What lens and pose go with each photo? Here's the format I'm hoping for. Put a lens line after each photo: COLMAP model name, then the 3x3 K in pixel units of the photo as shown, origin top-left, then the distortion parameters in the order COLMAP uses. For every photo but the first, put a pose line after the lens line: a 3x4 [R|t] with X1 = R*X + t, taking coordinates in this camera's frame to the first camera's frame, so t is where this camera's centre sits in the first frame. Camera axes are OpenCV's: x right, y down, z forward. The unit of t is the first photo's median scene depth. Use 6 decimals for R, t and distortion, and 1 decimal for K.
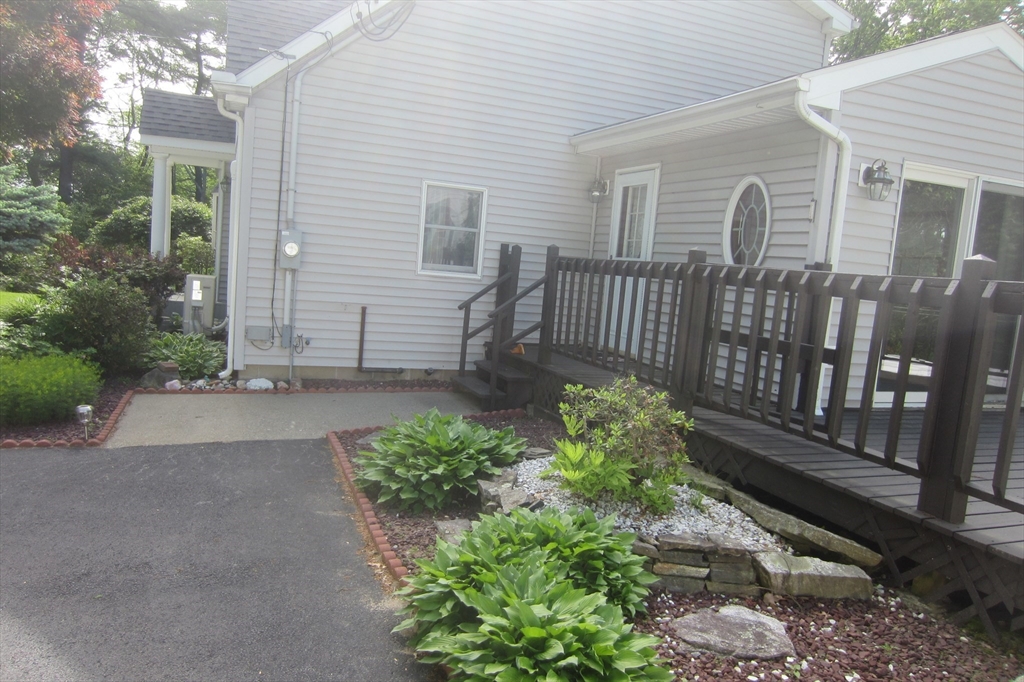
lens RADIAL K [[721.4, 0, 512.0], [0, 721.4, 341.0], [0, 0, 1]] dist [-0.031614, 0.007094]
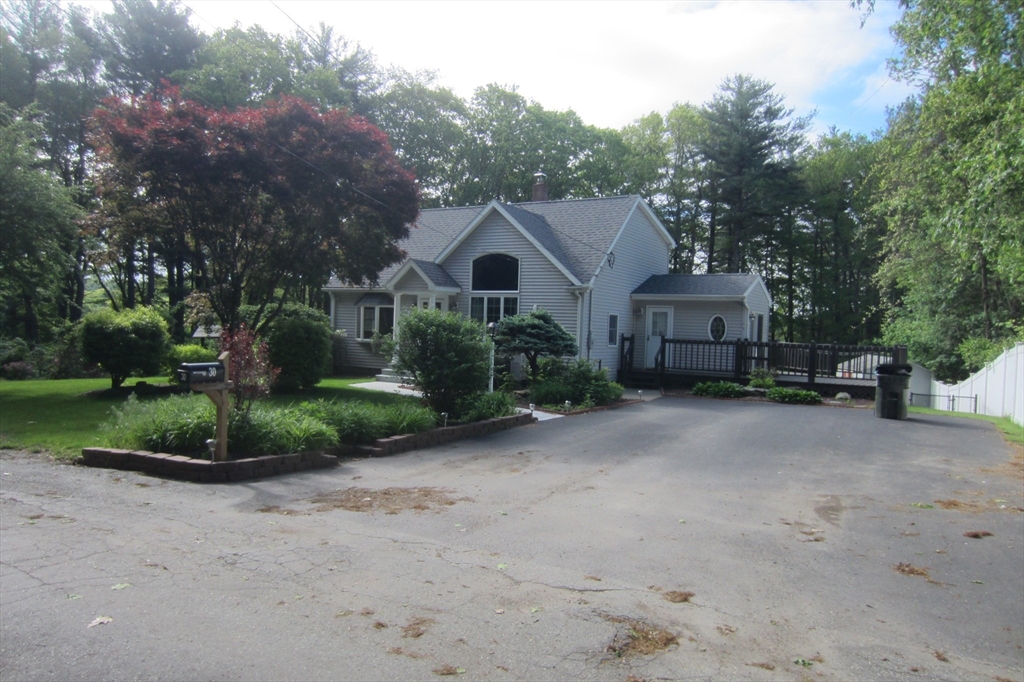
lens RADIAL K [[721.4, 0, 512.0], [0, 721.4, 341.0], [0, 0, 1]] dist [-0.031614, 0.007094]
pose [[0.788445, -0.061146, 0.612058, -4.694561], [0.093253, 0.995428, -0.020683, -0.200993], [-0.607995, 0.073384, 0.790542, -2.137482]]
